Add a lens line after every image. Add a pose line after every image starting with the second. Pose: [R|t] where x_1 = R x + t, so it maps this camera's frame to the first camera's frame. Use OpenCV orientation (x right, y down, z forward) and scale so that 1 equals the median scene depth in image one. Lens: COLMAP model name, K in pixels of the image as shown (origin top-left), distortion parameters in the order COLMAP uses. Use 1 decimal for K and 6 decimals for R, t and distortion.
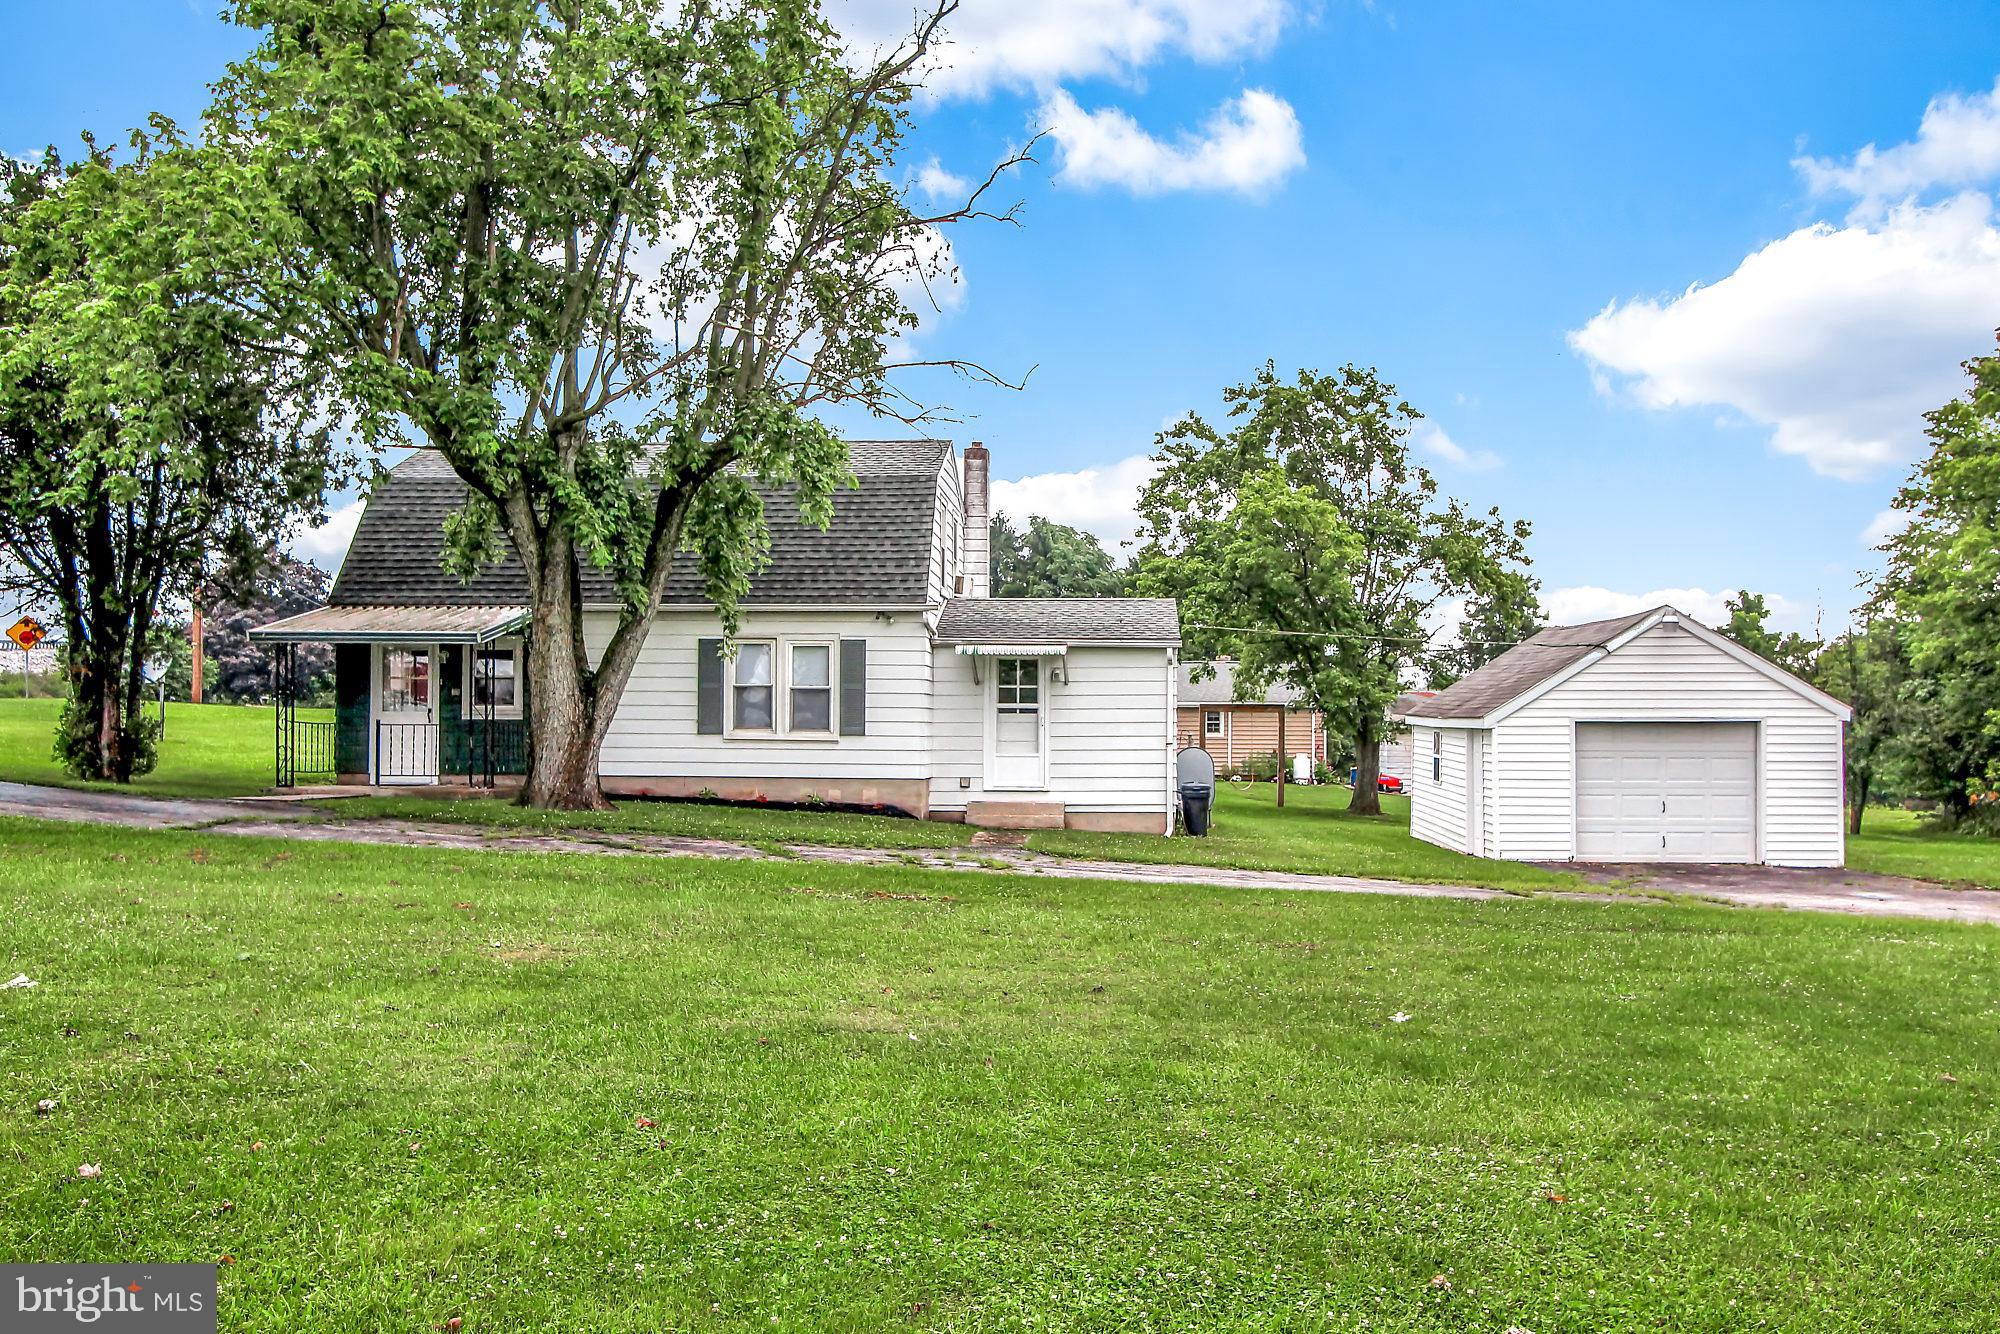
lens RADIAL K [[1624.2, 0, 1189.8], [0, 1624.2, 670.2], [0, 0, 1]] dist [-0.002712, -0.001546]
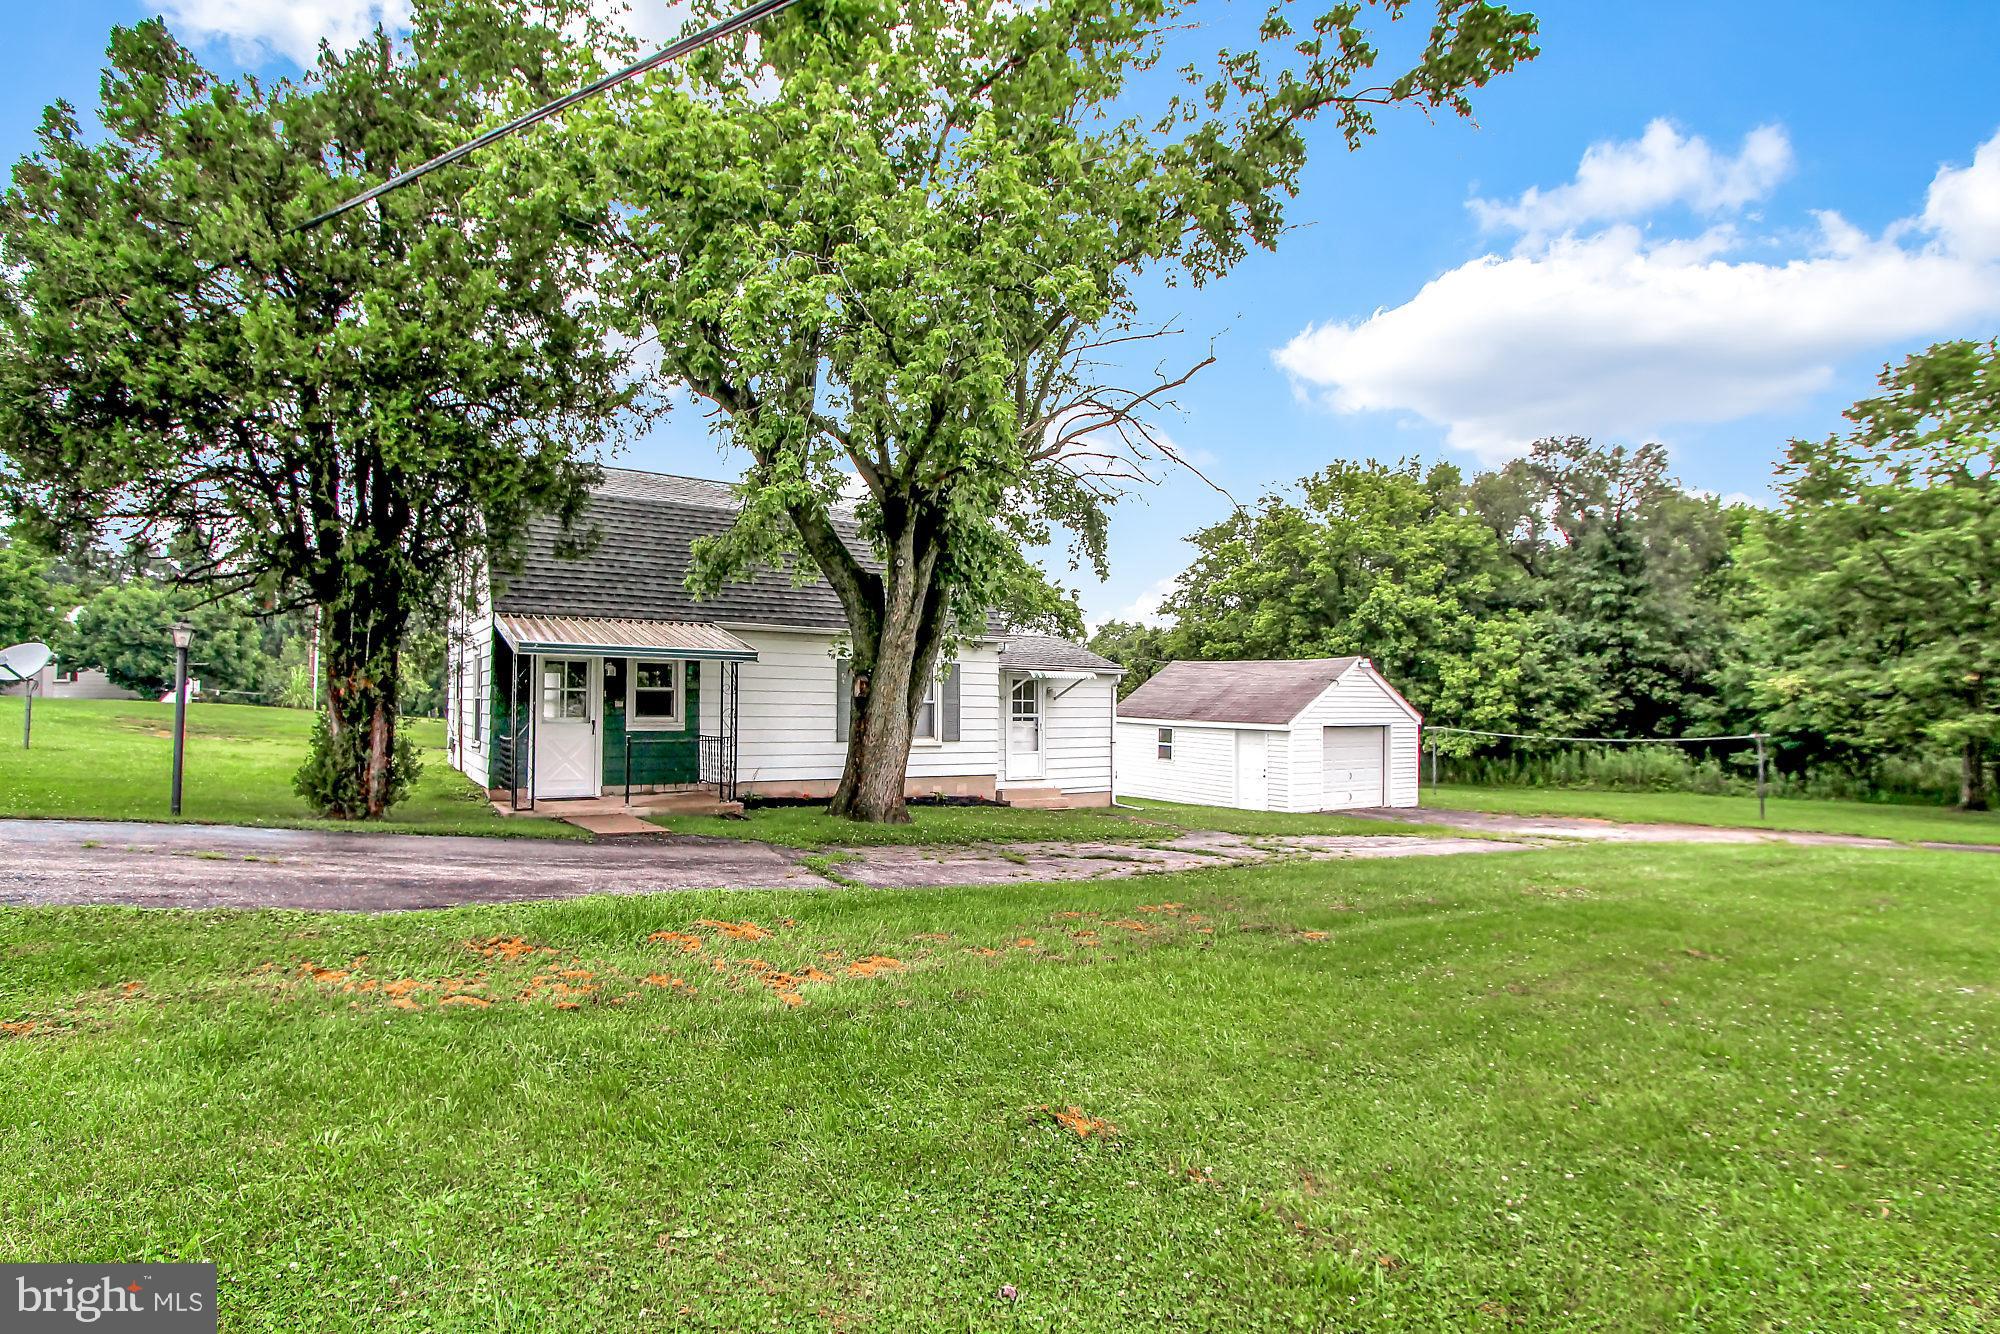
lens RADIAL K [[987.2, 0, 943.0], [0, 987.2, 679.1], [0, 0, 1]] dist [-0.004038, 0.000745]
pose [[0.848604, 0.018229, 0.528715, -0.610533], [-0.027857, 0.999559, 0.010248, -0.014637], [-0.528295, -0.023424, 0.848738, 0.359521]]
